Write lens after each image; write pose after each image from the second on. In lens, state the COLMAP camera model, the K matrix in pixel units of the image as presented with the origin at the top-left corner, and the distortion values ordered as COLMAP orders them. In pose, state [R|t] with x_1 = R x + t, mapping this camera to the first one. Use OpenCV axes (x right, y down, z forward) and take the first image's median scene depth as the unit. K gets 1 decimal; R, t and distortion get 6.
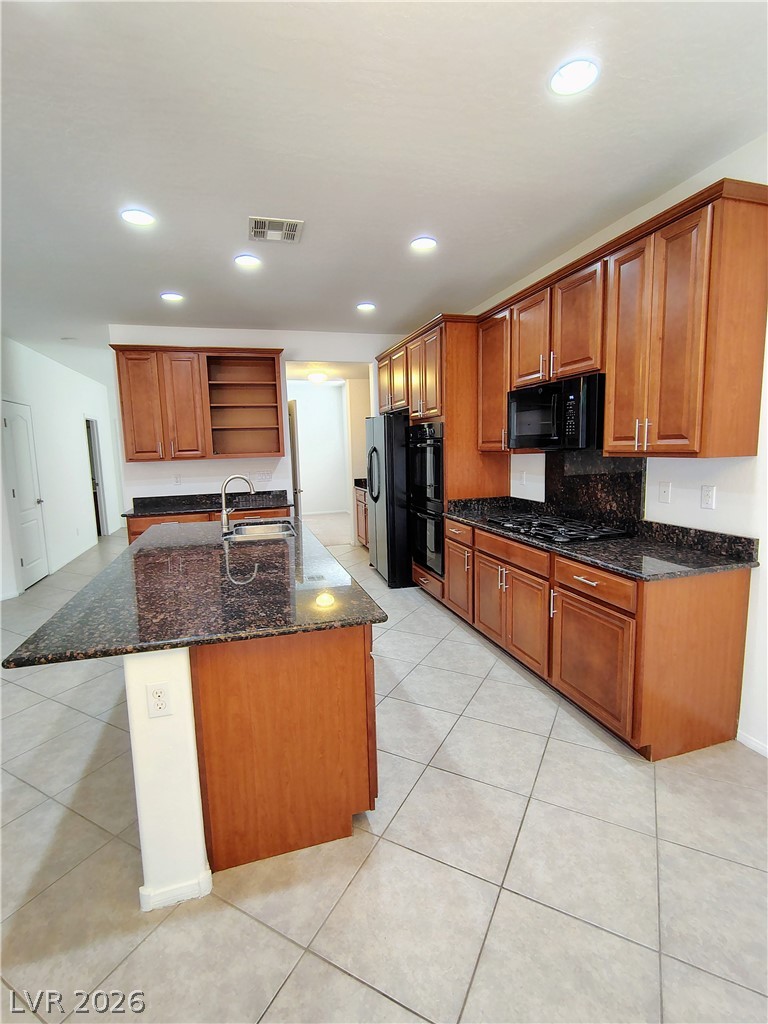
lens RADIAL K [[481.5, 0, 376.6], [0, 481.5, 499.8], [0, 0, 1]] dist [-0.002255, -0.000354]
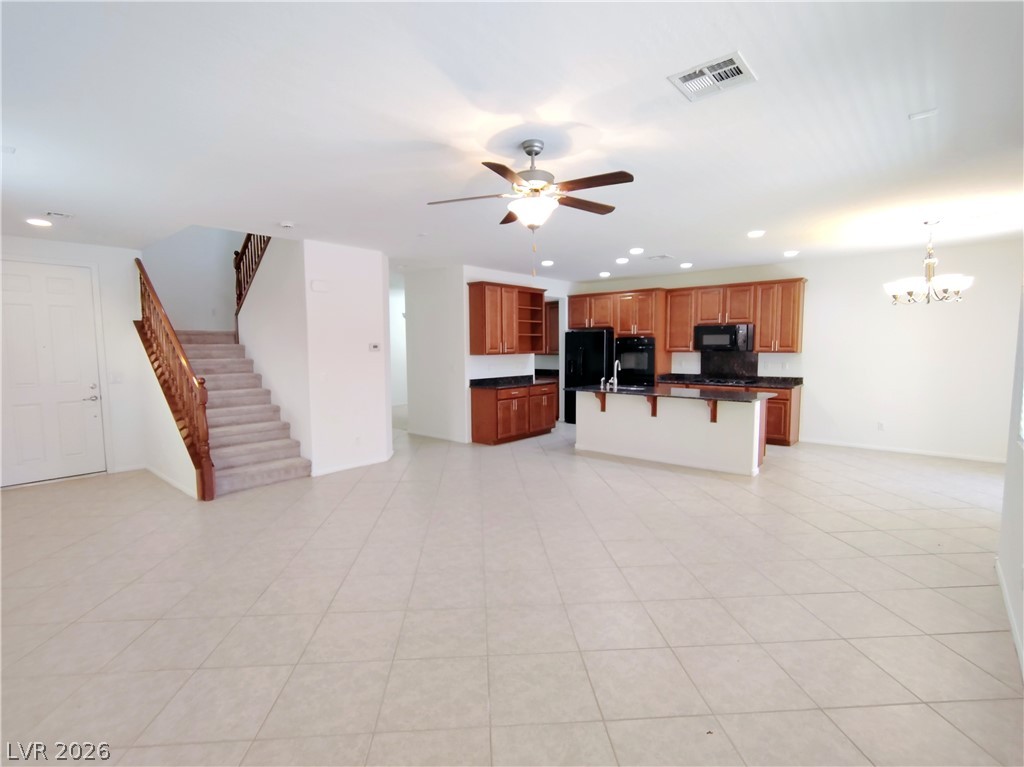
lens RADIAL K [[481.5, 0, 511.4], [0, 481.5, 381.2], [0, 0, 1]] dist [-0.002255, -0.000354]
pose [[0.844440, -0.017514, 0.535363, -2.026194], [0.043621, 0.998394, -0.036142, 0.104027], [-0.533871, 0.053873, 0.843848, -0.560007]]
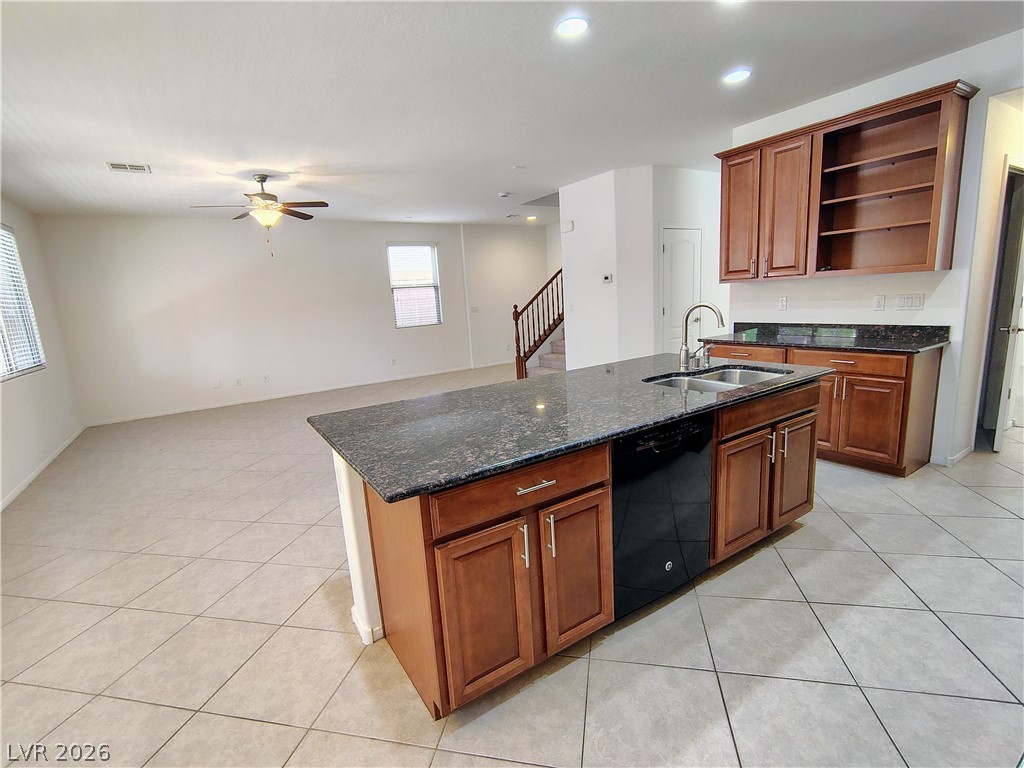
lens RADIAL K [[481.5, 0, 504.1], [0, 481.5, 379.1], [0, 0, 1]] dist [-0.002255, -0.000354]
pose [[0.284105, 0.178575, -0.942017, 0.439793], [-0.052178, 0.983926, 0.170784, -0.052848], [0.957372, 0.000632, 0.288856, 0.531668]]
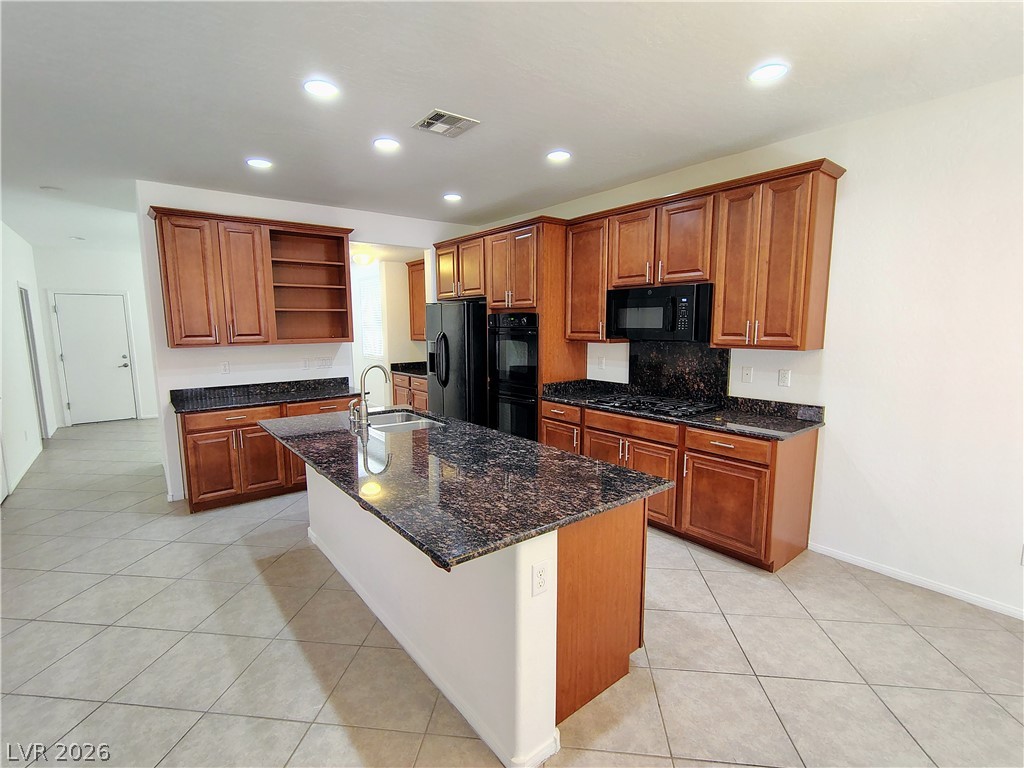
lens RADIAL K [[481.5, 0, 503.1], [0, 481.5, 382.3], [0, 0, 1]] dist [-0.002255, -0.000354]
pose [[0.929194, -0.024864, 0.368756, -0.465495], [0.023272, 0.999691, 0.008766, -0.019541], [-0.368860, 0.000436, 0.929485, 0.009696]]
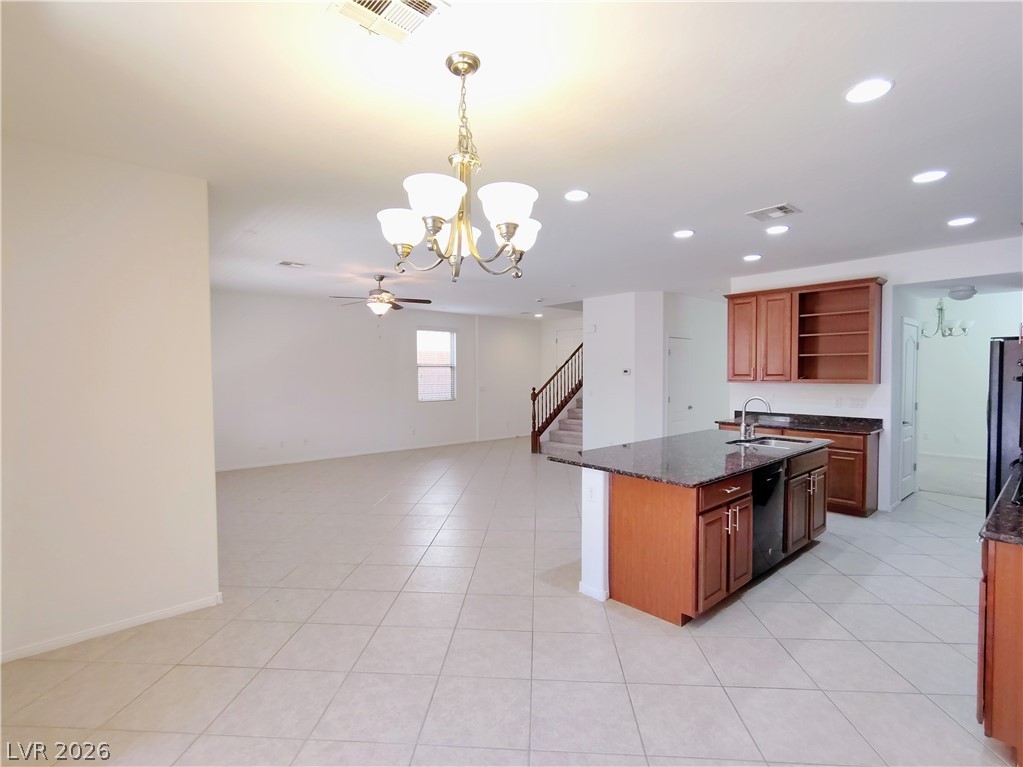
lens RADIAL K [[481.0, 0, 510.1], [0, 481.0, 381.3], [0, 0, 1]] dist [-0.002255, -0.000354]
pose [[0.423631, 0.045174, -0.904708, 0.670288], [-0.112015, 0.993703, -0.002833, -0.017062], [0.898883, 0.102541, 0.426023, -0.149856]]
